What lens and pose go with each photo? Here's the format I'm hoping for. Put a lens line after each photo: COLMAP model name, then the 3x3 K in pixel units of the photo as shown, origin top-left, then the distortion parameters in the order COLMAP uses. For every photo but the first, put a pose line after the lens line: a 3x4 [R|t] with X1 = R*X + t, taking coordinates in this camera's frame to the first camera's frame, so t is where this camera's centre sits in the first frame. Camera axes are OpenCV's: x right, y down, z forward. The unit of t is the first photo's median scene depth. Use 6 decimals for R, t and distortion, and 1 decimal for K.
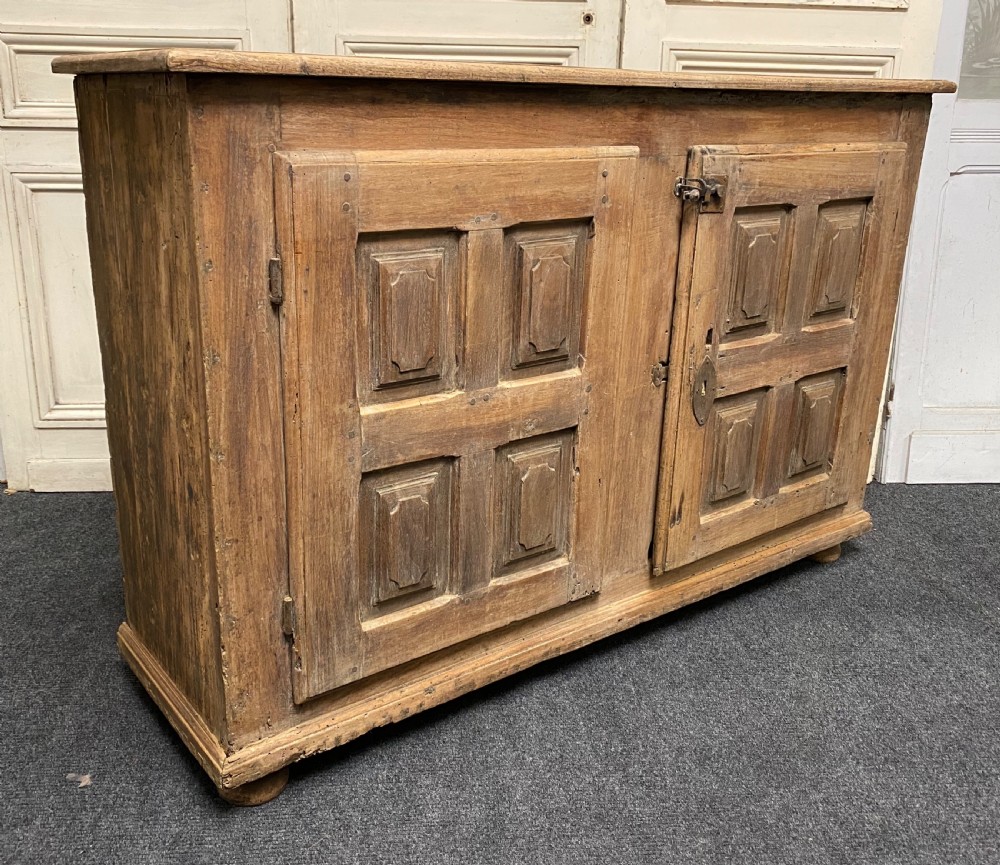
lens RADIAL K [[954.0, 0, 465.7], [0, 954.0, 432.1], [0, 0, 1]] dist [0.016632, 0.000000]
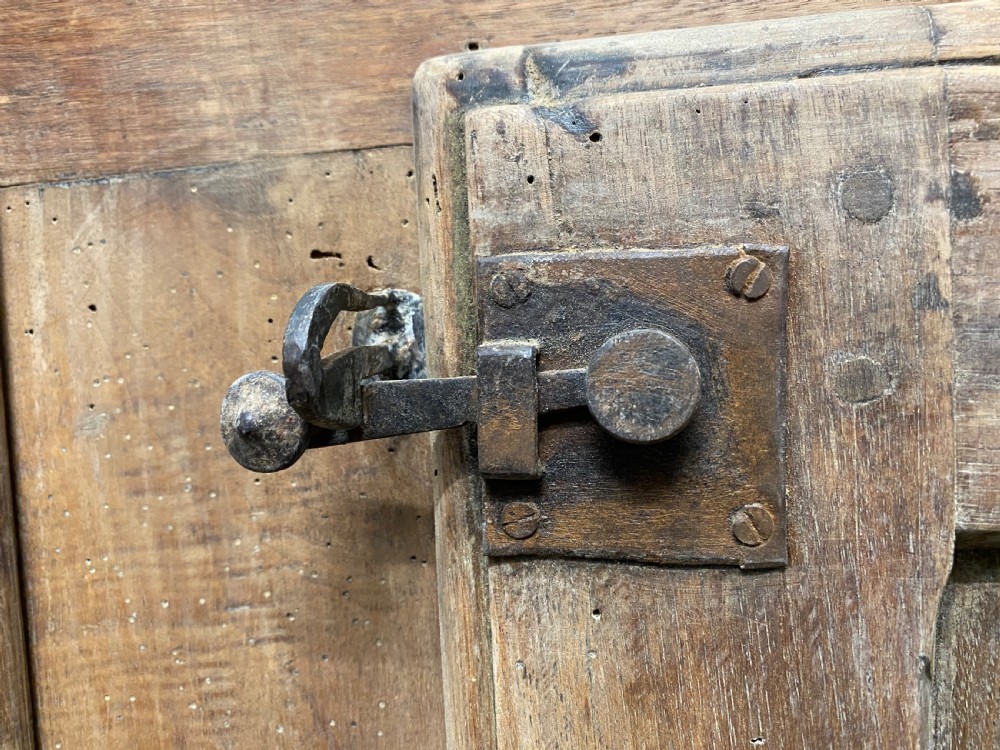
lens RADIAL K [[764.6, 0, 497.0], [0, 764.6, 369.1], [0, 0, 1]] dist [0.014005, -0.003205]
pose [[0.705036, -0.012632, -0.709059, 0.329343], [-0.175176, 0.965756, -0.191388, -0.243045], [0.687196, 0.259146, 0.678679, 0.965481]]
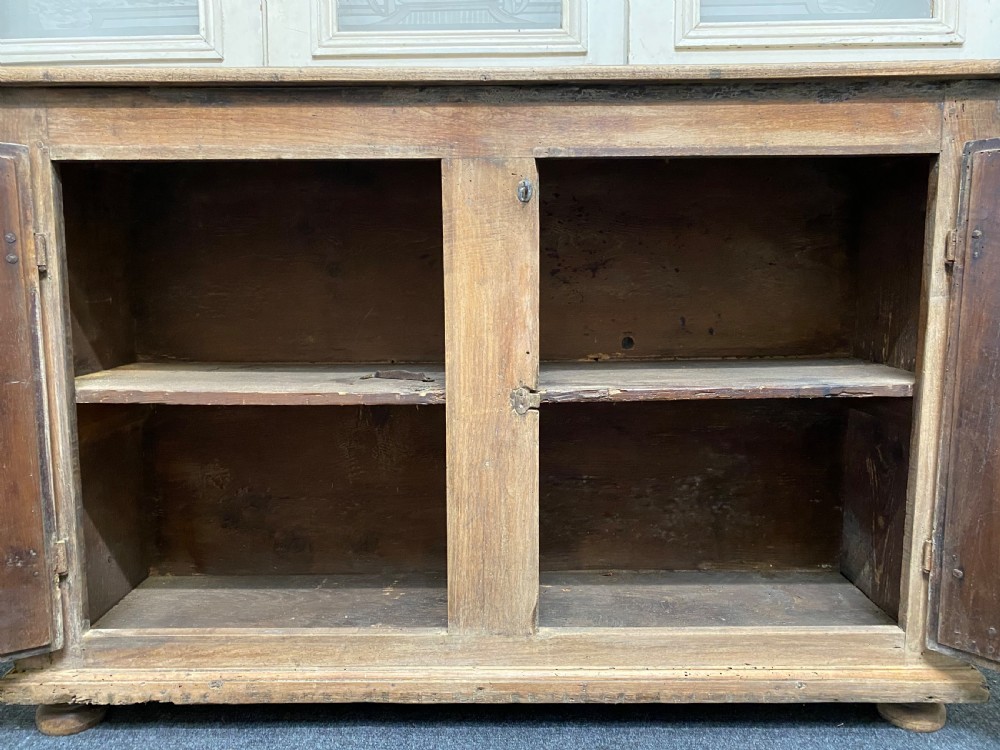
lens RADIAL K [[764.6, 0, 503.8], [0, 764.6, 372.5], [0, 0, 1]] dist [0.014005, -0.003205]
pose [[0.811456, 0.048333, -0.582411, 0.663457], [-0.174448, 0.971172, -0.162458, 0.034825], [0.557769, 0.233428, 0.796495, 0.464704]]
